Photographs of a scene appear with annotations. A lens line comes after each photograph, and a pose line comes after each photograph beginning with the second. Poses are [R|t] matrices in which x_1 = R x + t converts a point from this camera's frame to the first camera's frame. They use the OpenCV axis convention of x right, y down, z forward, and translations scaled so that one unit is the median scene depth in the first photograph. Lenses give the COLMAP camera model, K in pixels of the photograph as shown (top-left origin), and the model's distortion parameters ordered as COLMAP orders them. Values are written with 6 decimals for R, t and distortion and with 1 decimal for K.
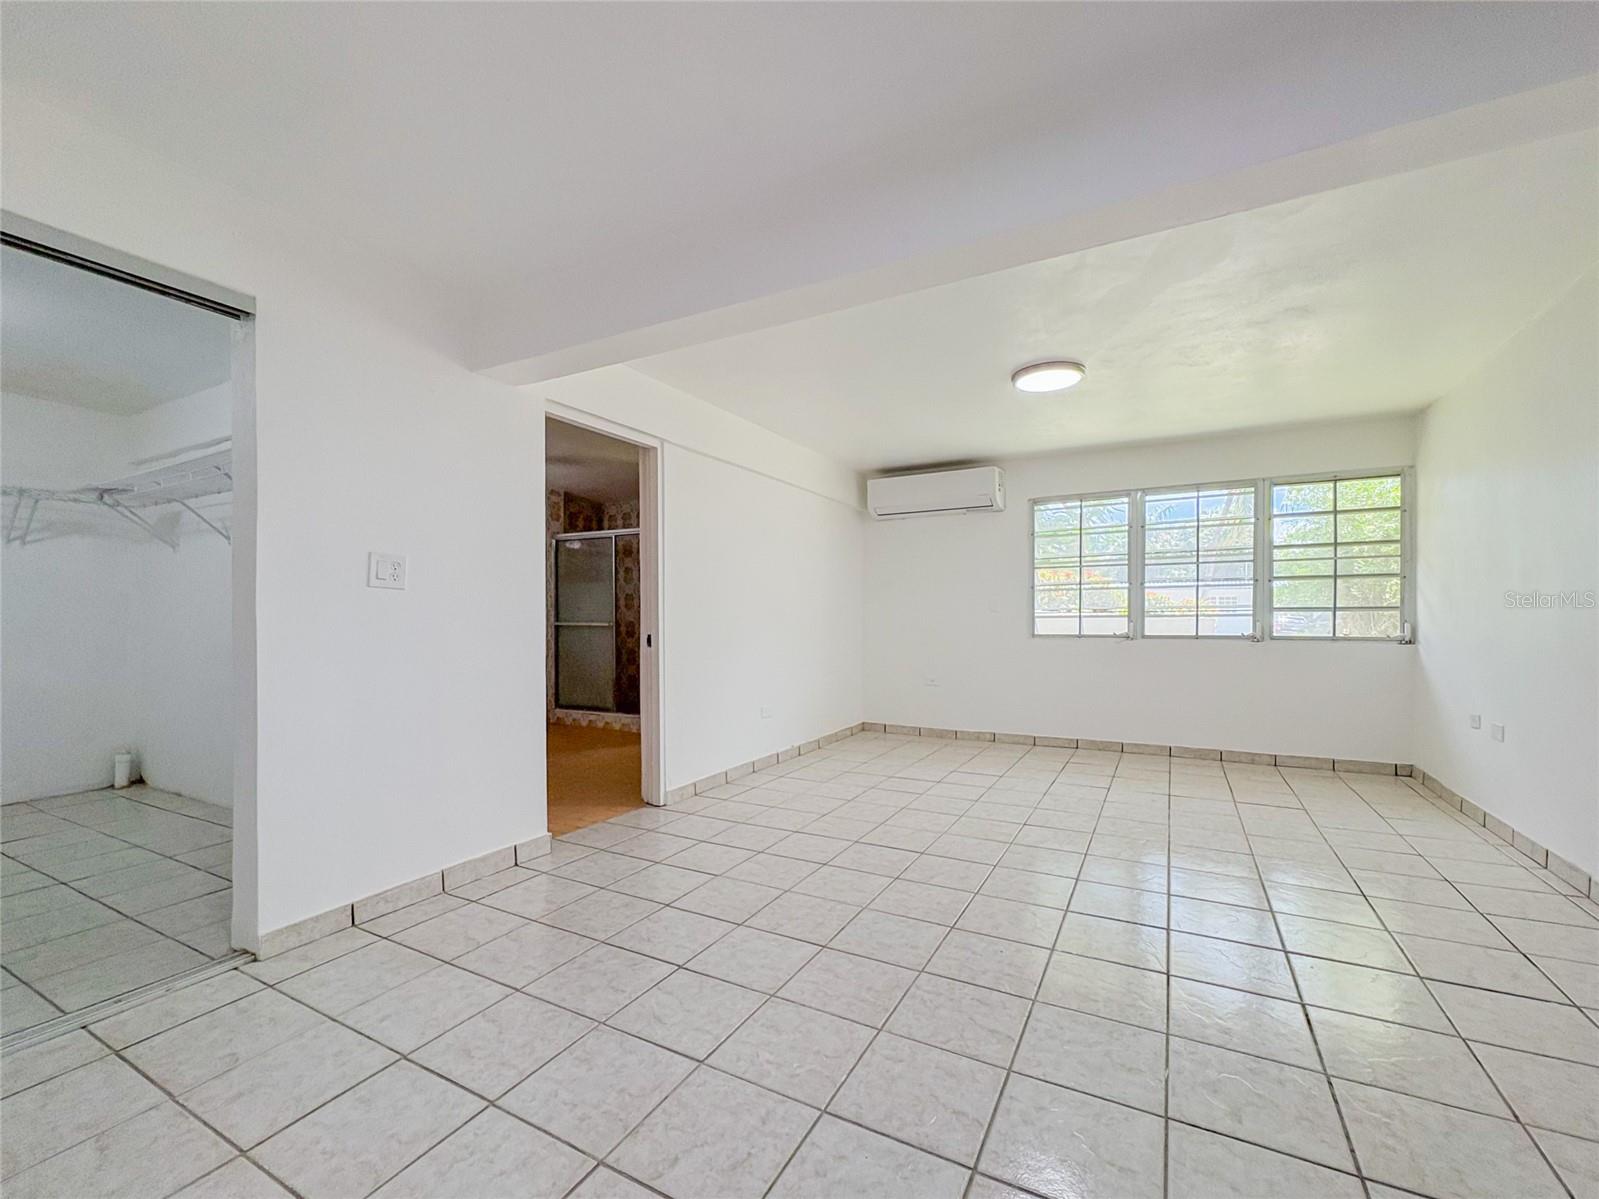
lens RADIAL K [[659.4, 0, 811.9], [0, 659.4, 601.6], [0, 0, 1]] dist [-0.001096, 0.000170]
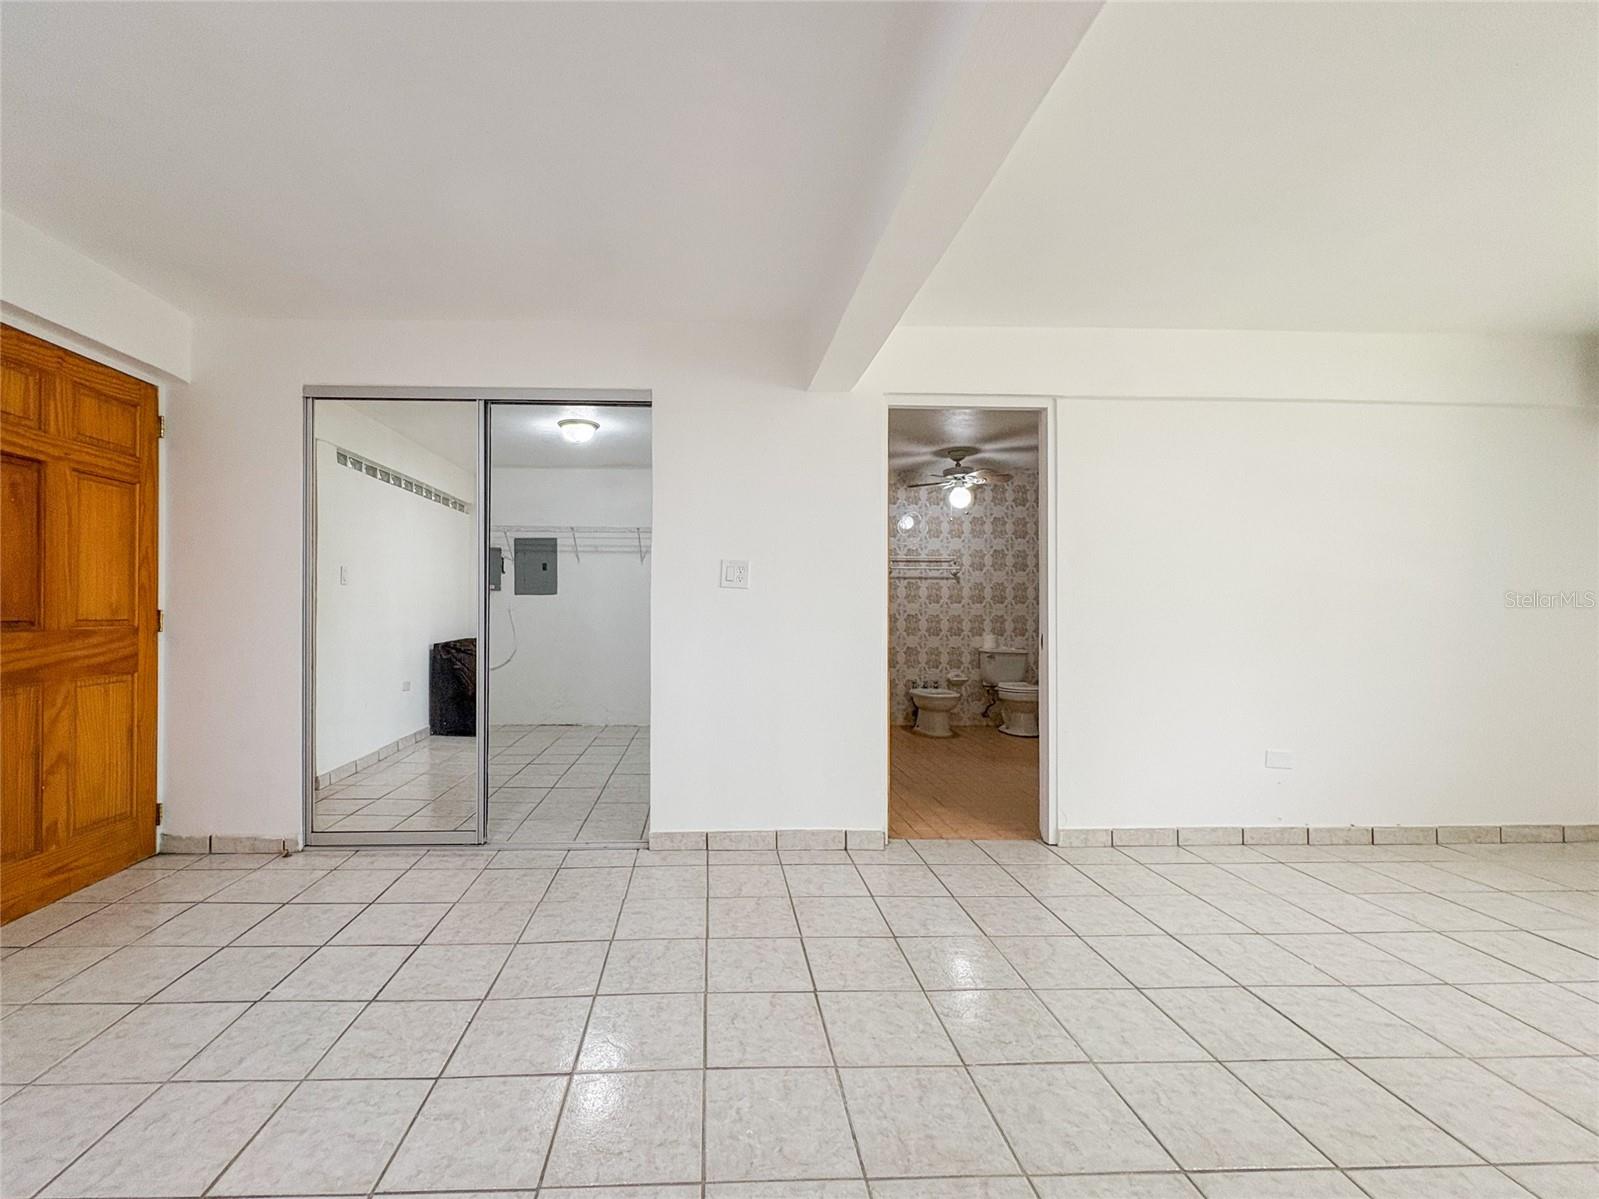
lens RADIAL K [[712.0, 0, 748.0], [0, 712.0, 582.7], [0, 0, 1]] dist [-0.000201, 0.000284]
pose [[0.498194, -0.026915, -0.866648, 0.359820], [0.012951, 0.999638, -0.023601, 0.001289], [0.866969, 0.000533, 0.498362, 0.236562]]
